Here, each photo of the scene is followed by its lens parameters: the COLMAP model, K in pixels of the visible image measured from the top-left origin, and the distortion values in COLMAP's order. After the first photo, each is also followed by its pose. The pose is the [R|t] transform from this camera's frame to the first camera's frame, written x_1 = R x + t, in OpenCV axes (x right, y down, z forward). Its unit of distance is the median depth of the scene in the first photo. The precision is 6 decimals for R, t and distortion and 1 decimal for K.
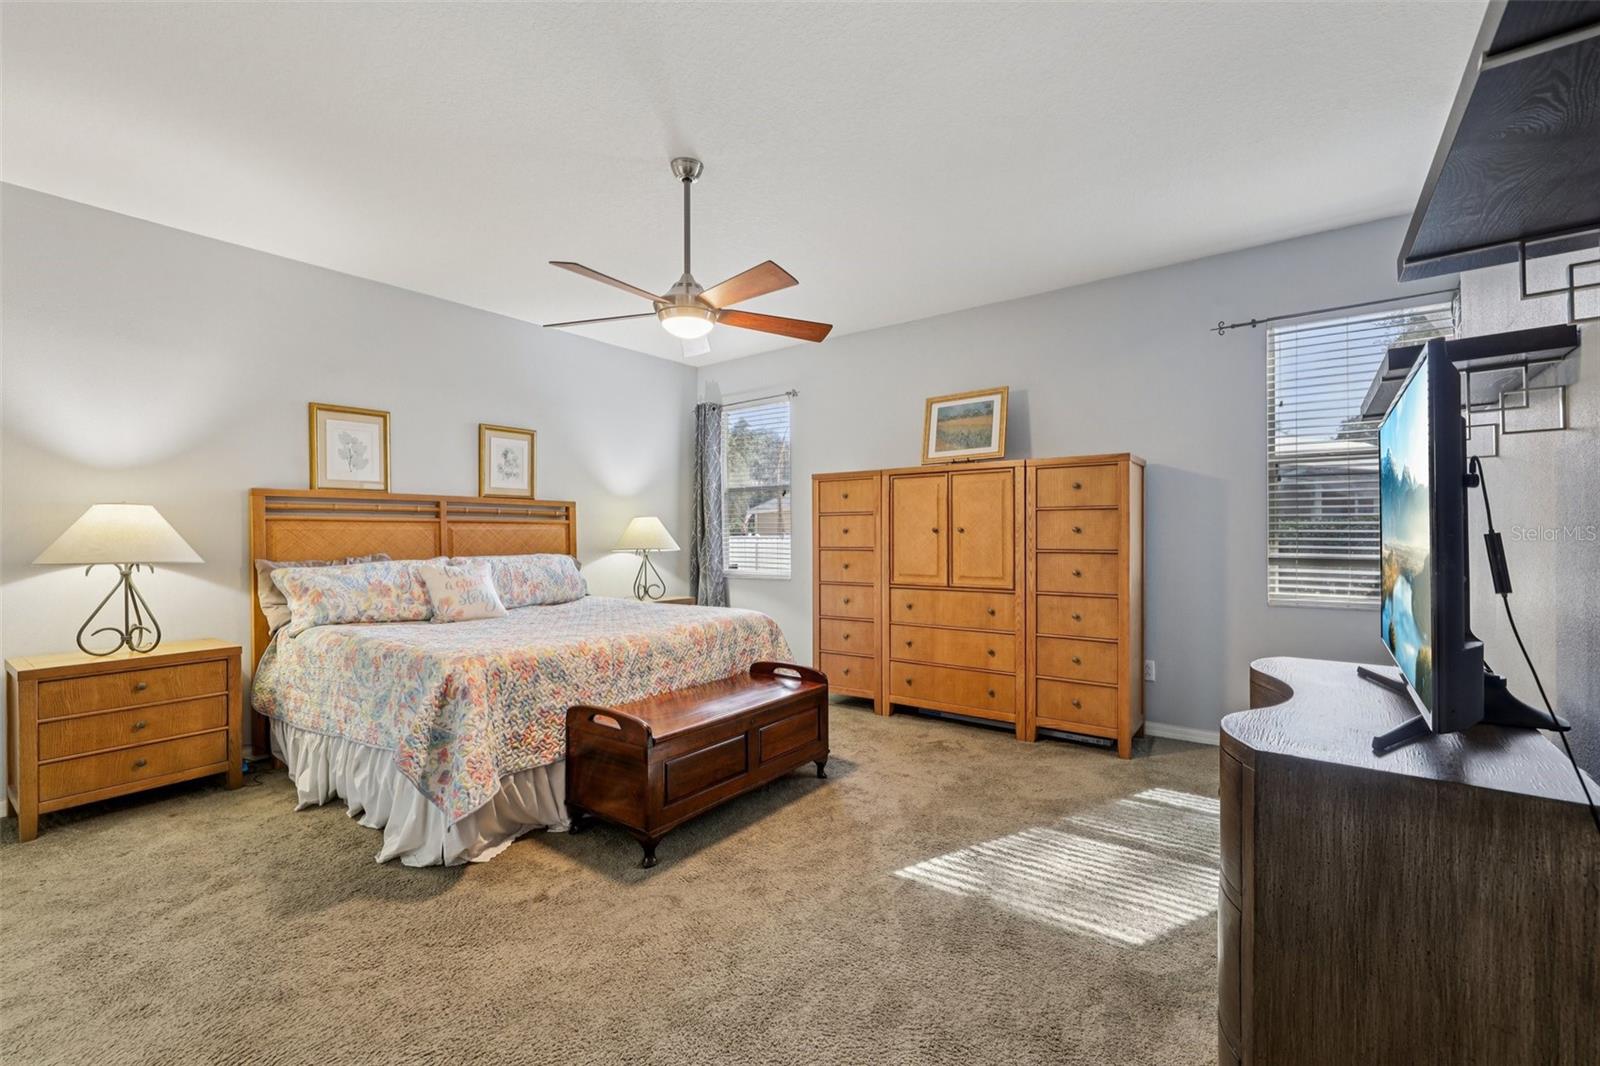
lens RADIAL K [[672.2, 0, 796.1], [0, 672.2, 532.8], [0, 0, 1]] dist [-0.001236, 0.000909]
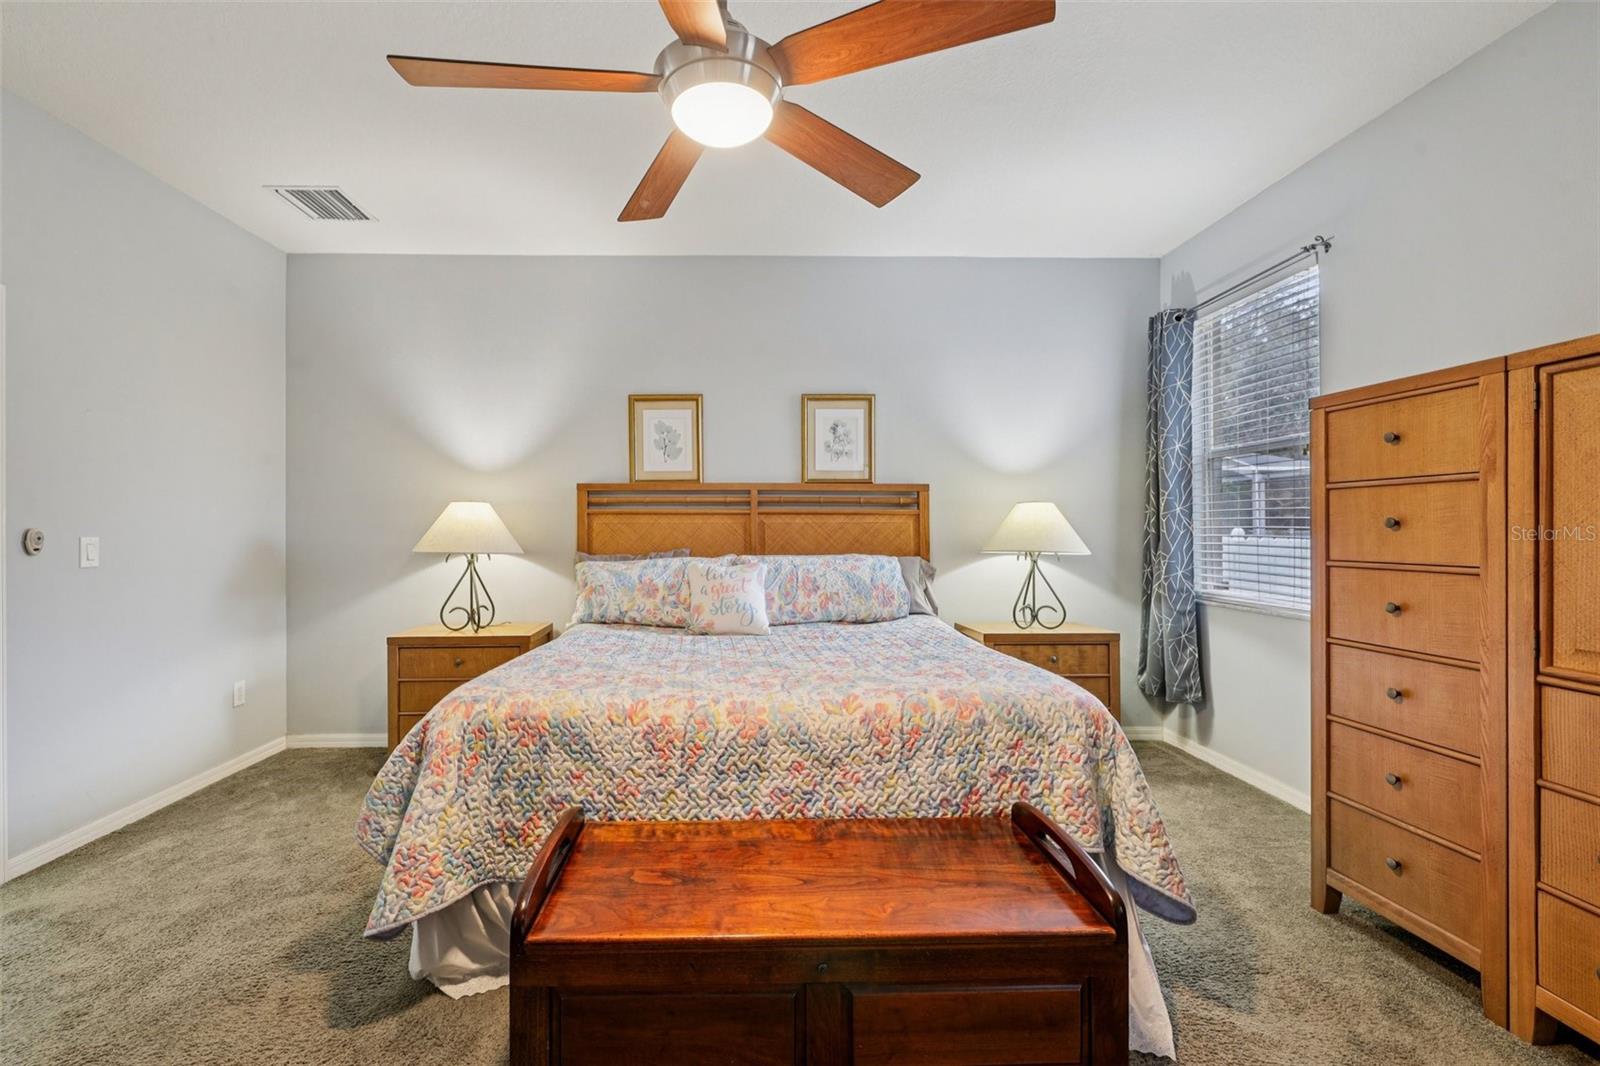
lens RADIAL K [[672.2, 0, 804.5], [0, 672.2, 528.6], [0, 0, 1]] dist [-0.001236, 0.000909]
pose [[0.625919, 0.004295, -0.779876, 0.187160], [-0.000626, 0.999987, 0.005005, -0.001455], [0.779888, -0.002645, 0.625914, 0.514119]]
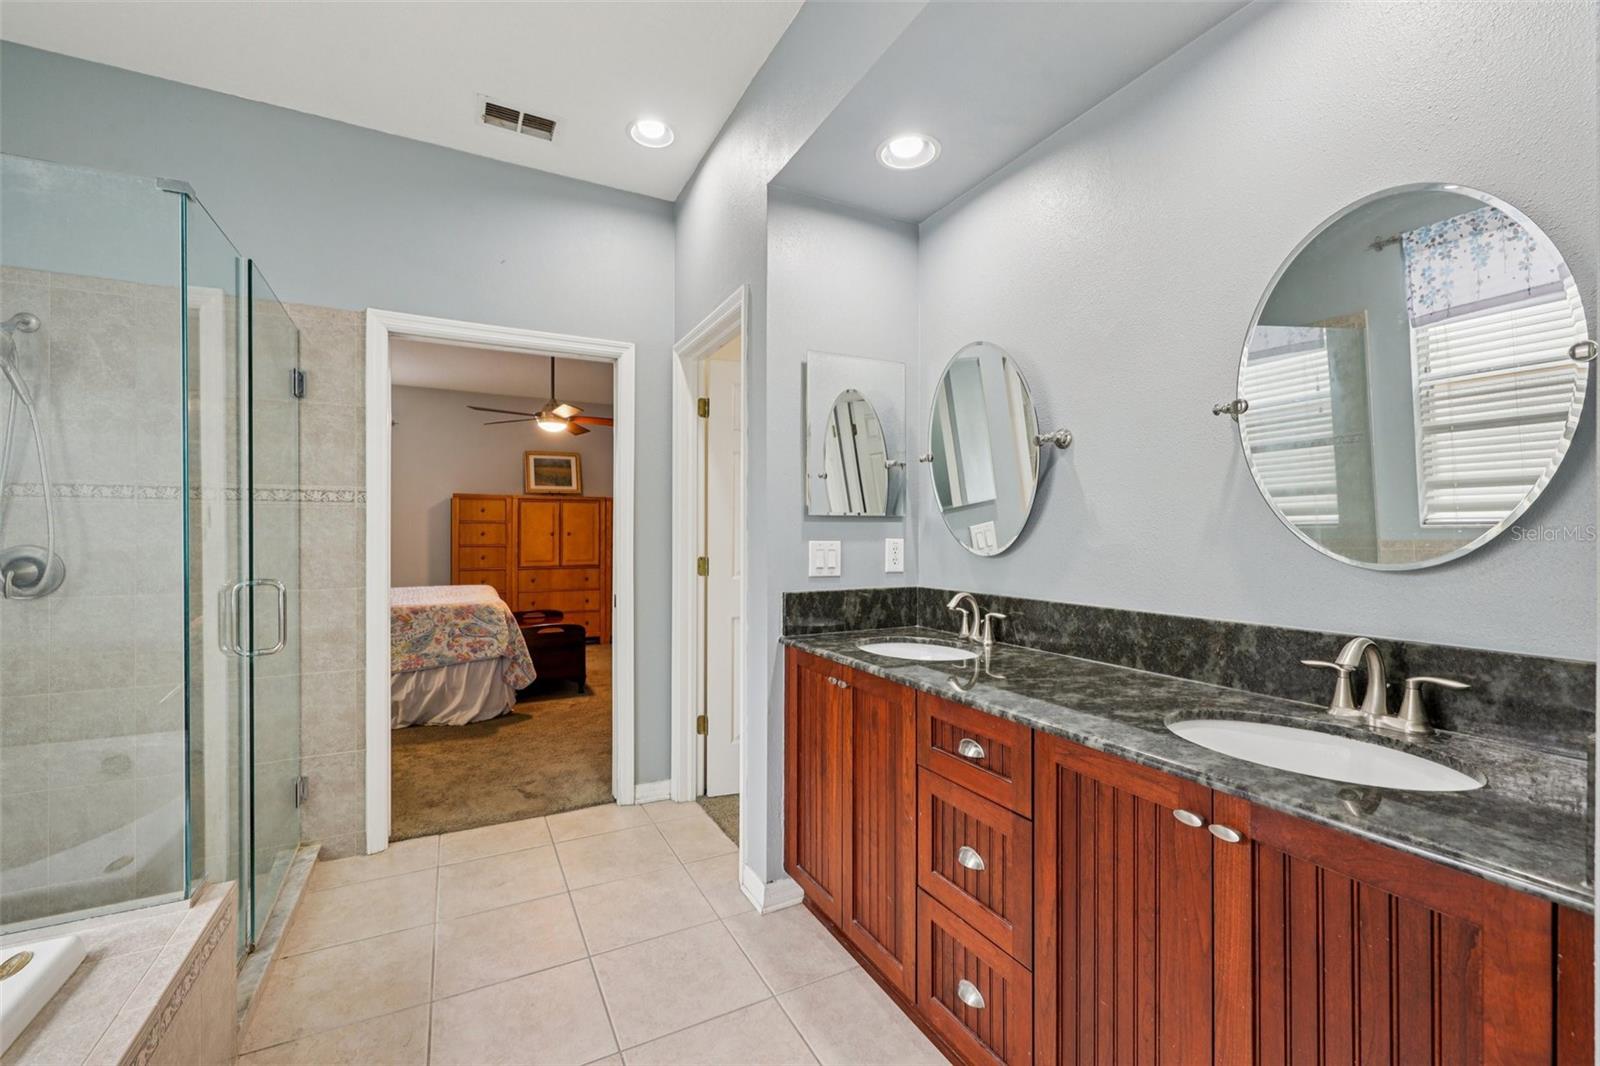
lens RADIAL K [[672.2, 0, 804.4], [0, 672.2, 536.8], [0, 0, 1]] dist [-0.001236, 0.000909]
pose [[0.424931, 0.004617, 0.905214, -1.083575], [0.000799, 0.999985, -0.005476, 0.014397], [-0.905226, 0.003050, 0.424920, -0.305613]]
